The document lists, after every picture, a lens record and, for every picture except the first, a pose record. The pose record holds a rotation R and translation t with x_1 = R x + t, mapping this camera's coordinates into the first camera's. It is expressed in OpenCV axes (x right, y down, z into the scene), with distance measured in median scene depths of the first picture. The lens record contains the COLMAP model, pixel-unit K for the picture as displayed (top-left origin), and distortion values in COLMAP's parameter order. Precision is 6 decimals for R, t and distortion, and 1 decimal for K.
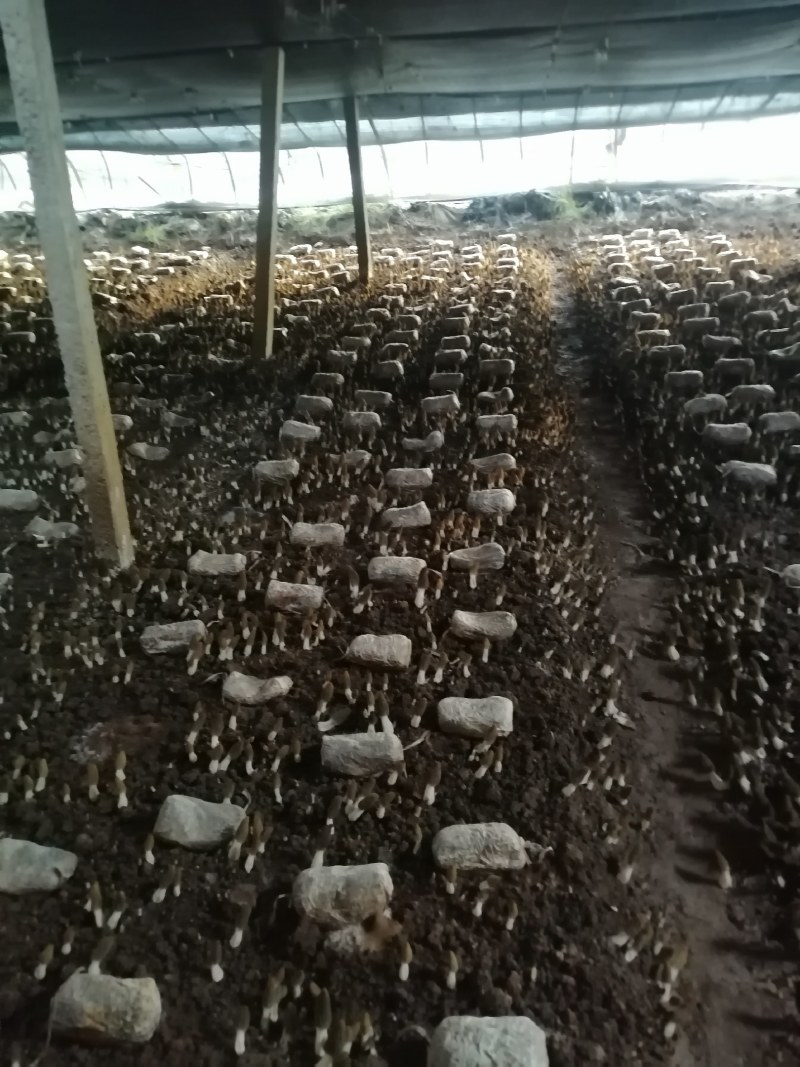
lens RADIAL K [[786.9, 0, 400.0], [0, 786.9, 533.5], [0, 0, 1]] dist [0.096957, -0.118568]
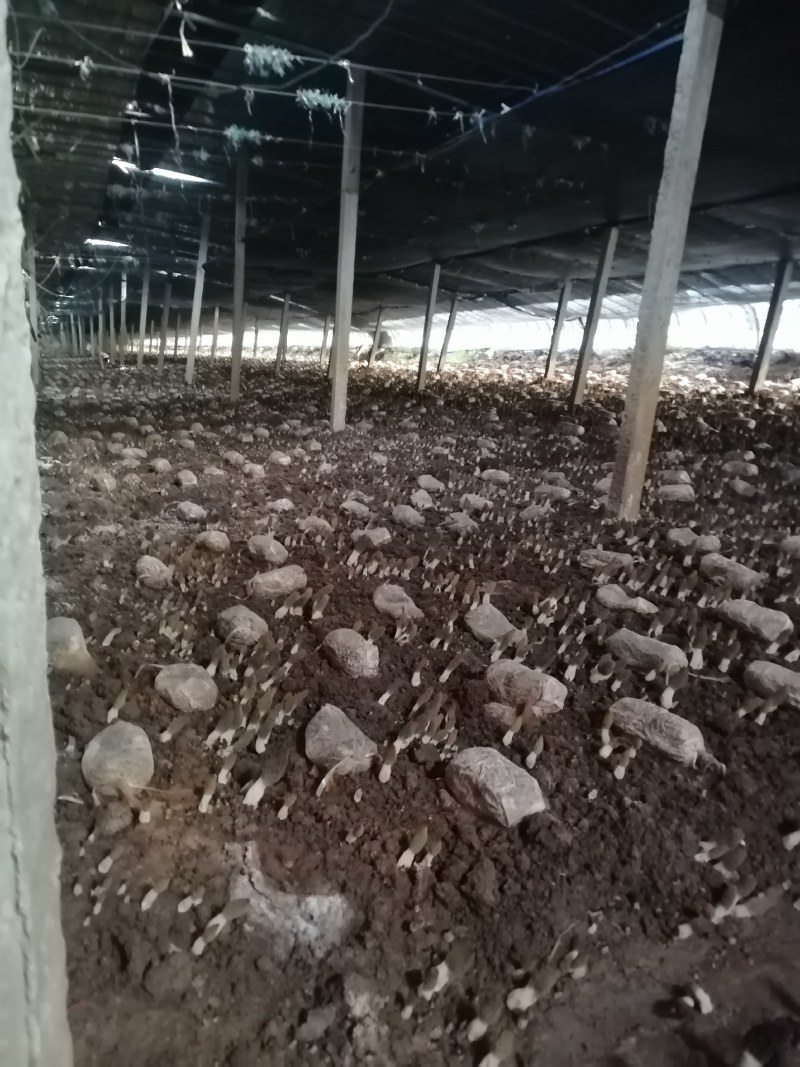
lens RADIAL K [[787.7, 0, 397.0], [0, 787.7, 530.5], [0, 0, 1]] dist [0.091109, -0.109640]
pose [[0.549540, 0.238500, -0.800702, 0.425502], [-0.402500, 0.915413, -0.003577, 0.203579], [0.732120, 0.324248, 0.599052, 0.080531]]
